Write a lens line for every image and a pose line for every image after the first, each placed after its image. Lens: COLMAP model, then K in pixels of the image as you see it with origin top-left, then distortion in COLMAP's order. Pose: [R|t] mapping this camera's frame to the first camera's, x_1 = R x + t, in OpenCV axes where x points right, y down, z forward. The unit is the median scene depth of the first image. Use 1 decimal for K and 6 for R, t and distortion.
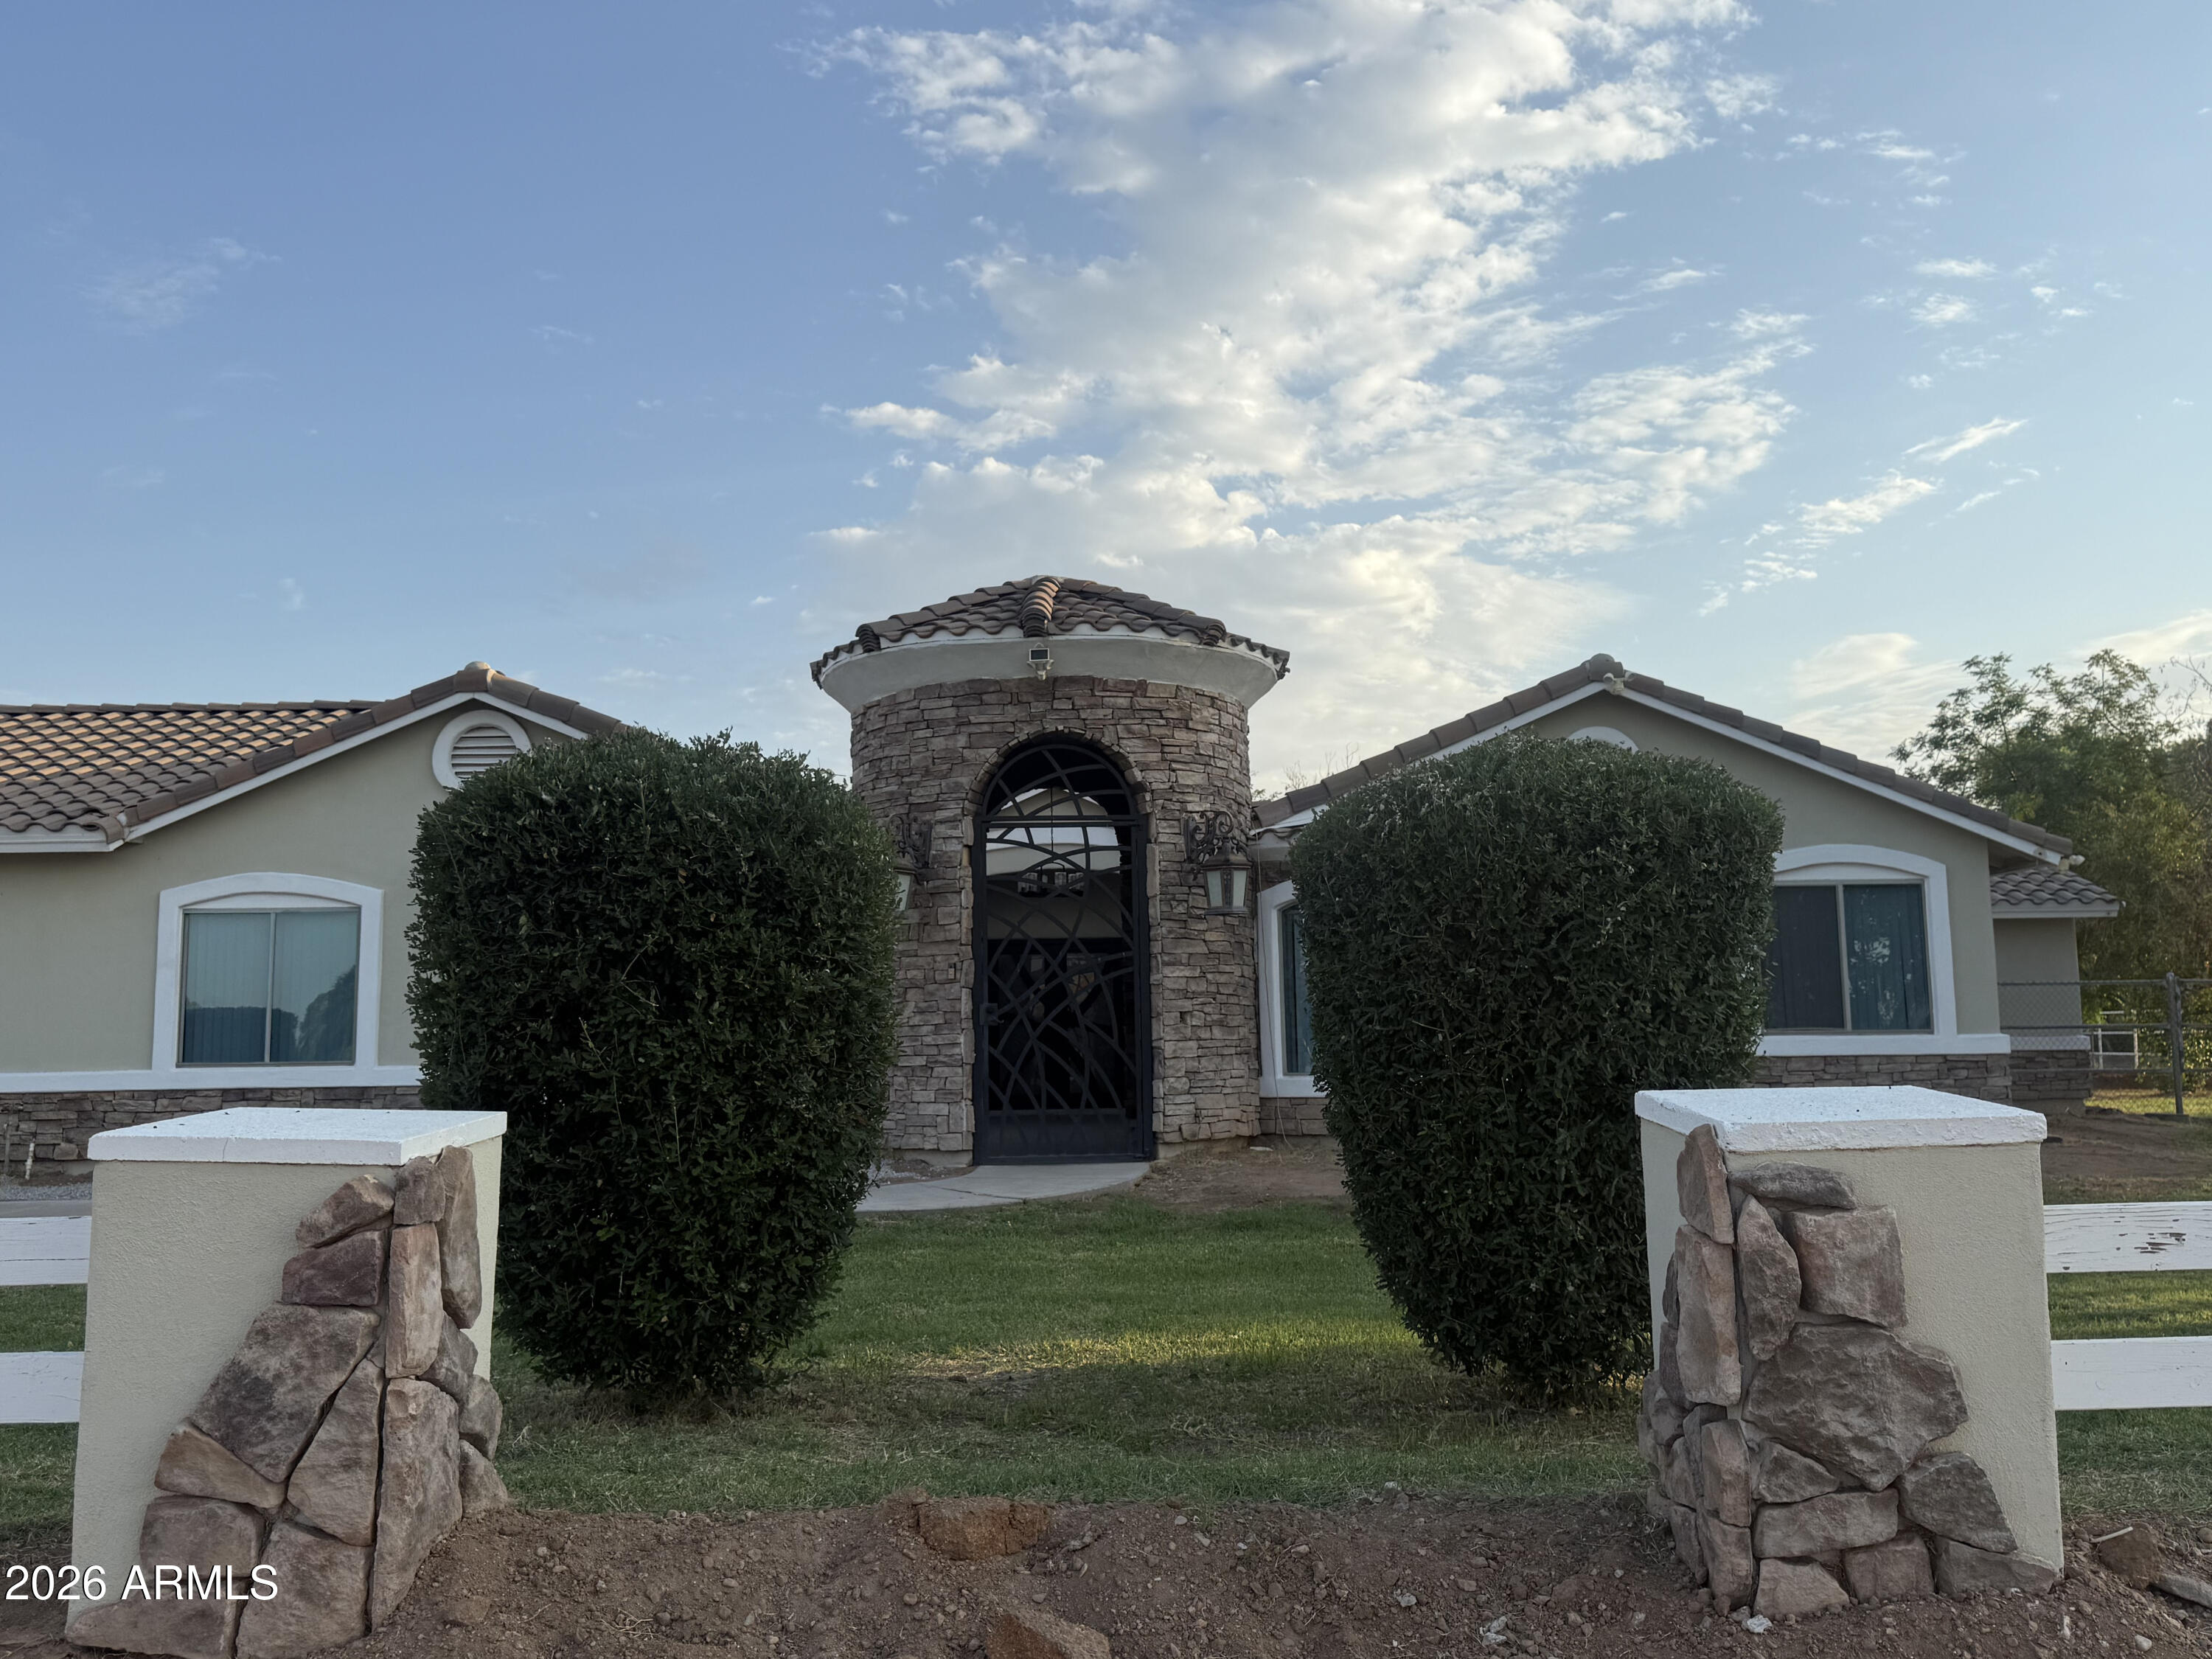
lens RADIAL K [[1818.3, 0, 1106.0], [0, 1818.3, 829.5], [0, 0, 1]] dist [0.183374, -0.368989]
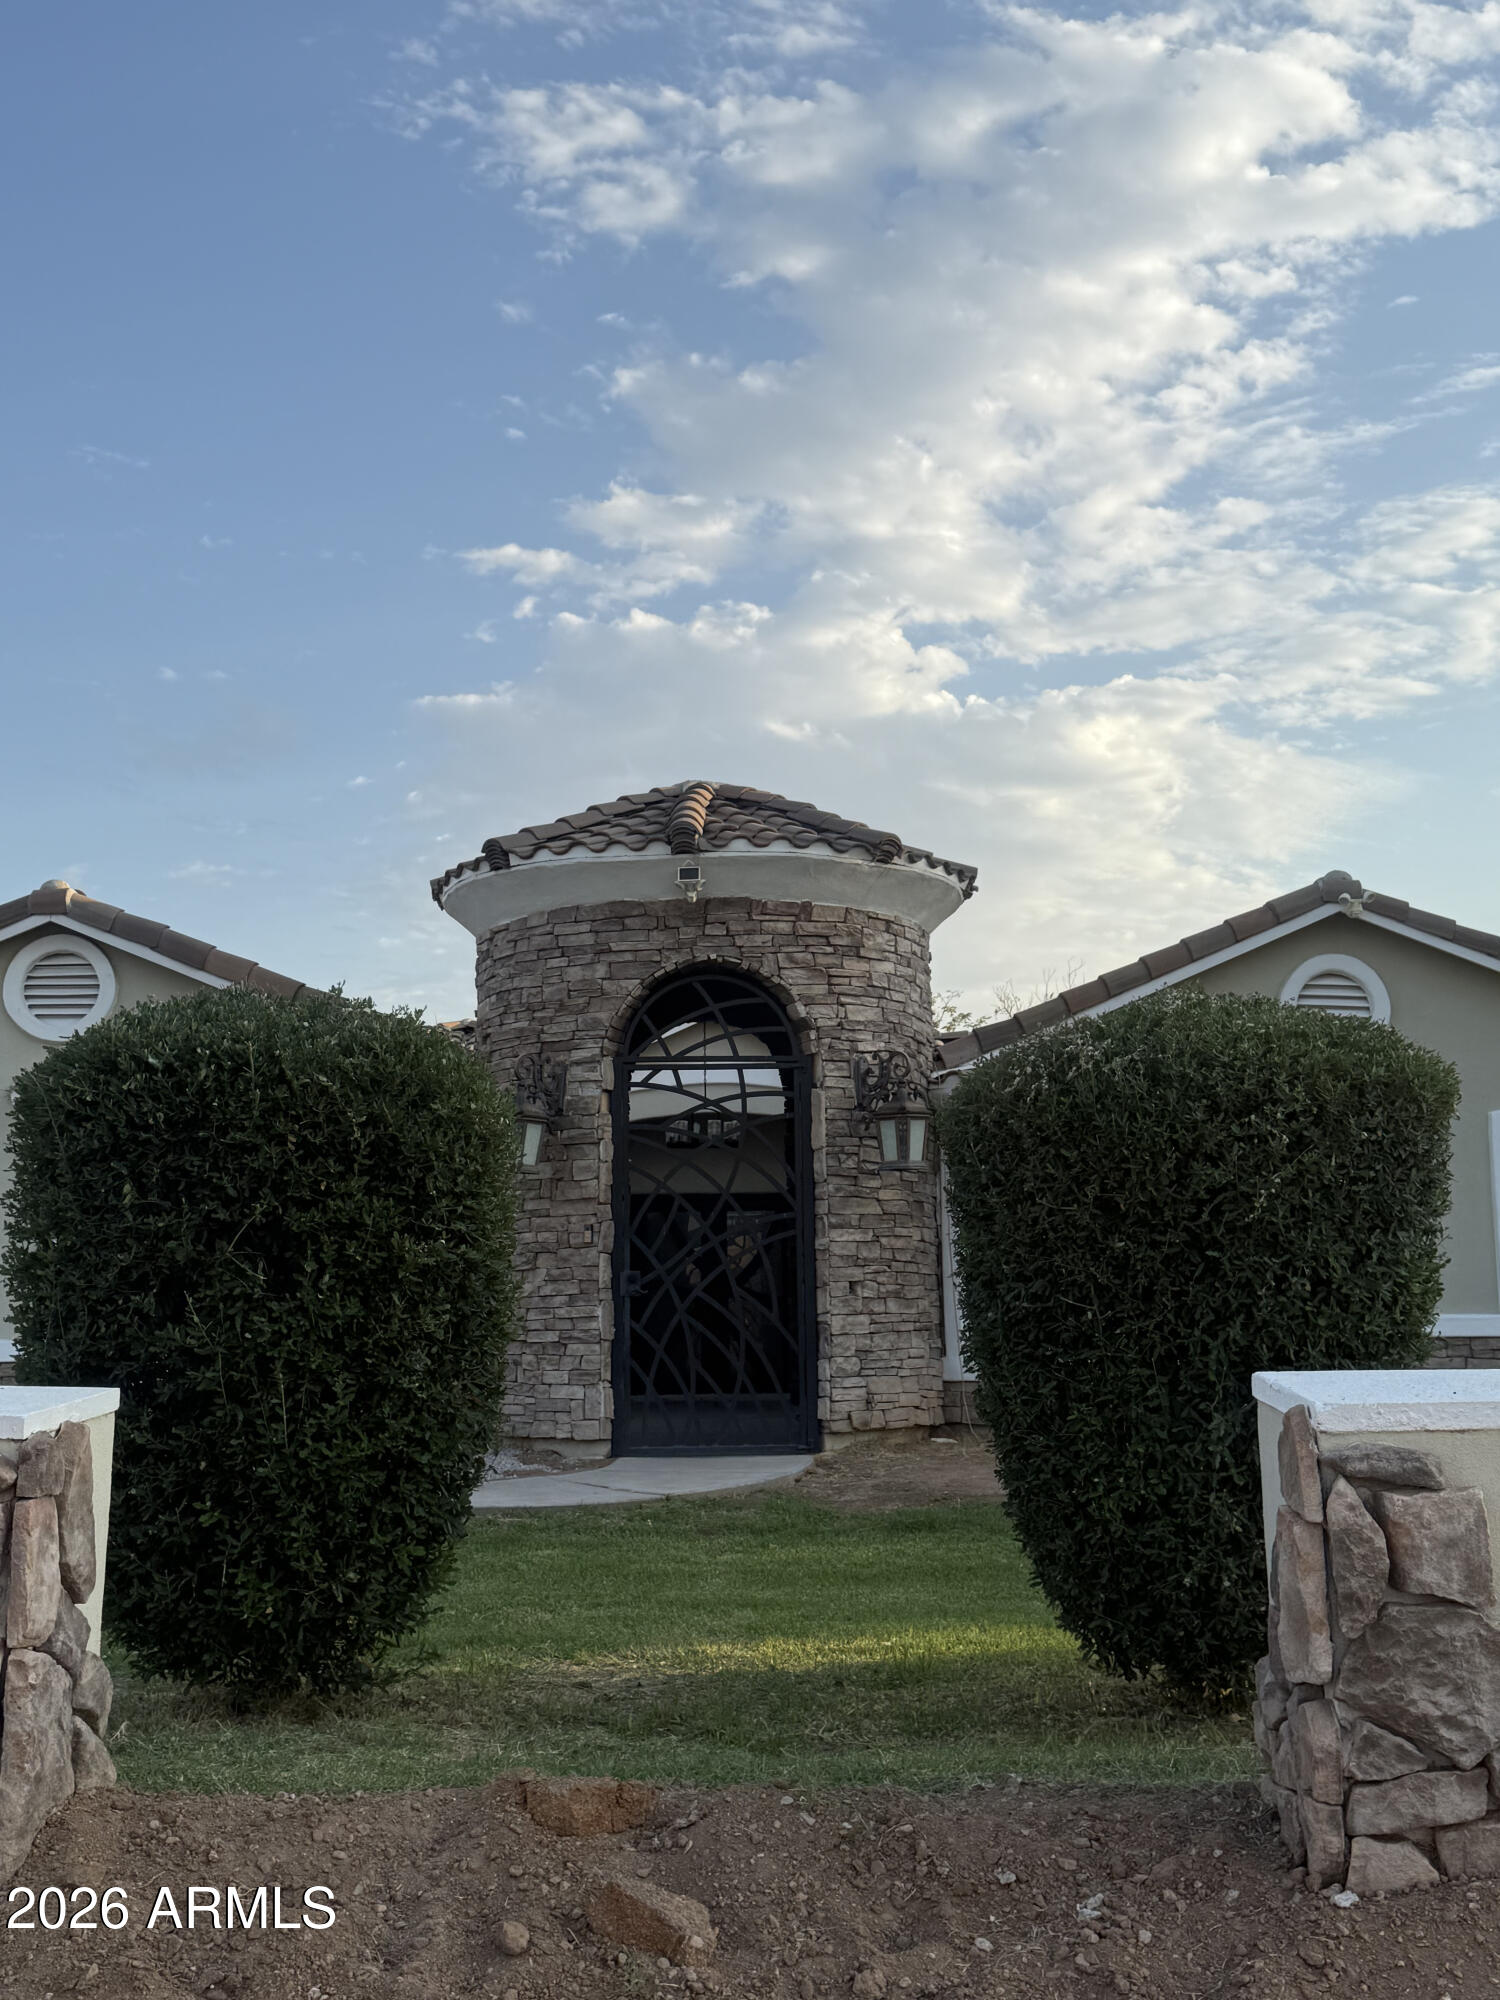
lens RADIAL K [[2232.8, 0, 750.0], [0, 2232.8, 1000.0], [0, 0, 1]] dist [0.203040, -0.442819]
pose [[0.999803, 0.001837, -0.019738, 0.029967], [-0.002285, 0.999740, -0.022678, -0.022132], [0.019692, 0.022718, 0.999548, -0.165233]]
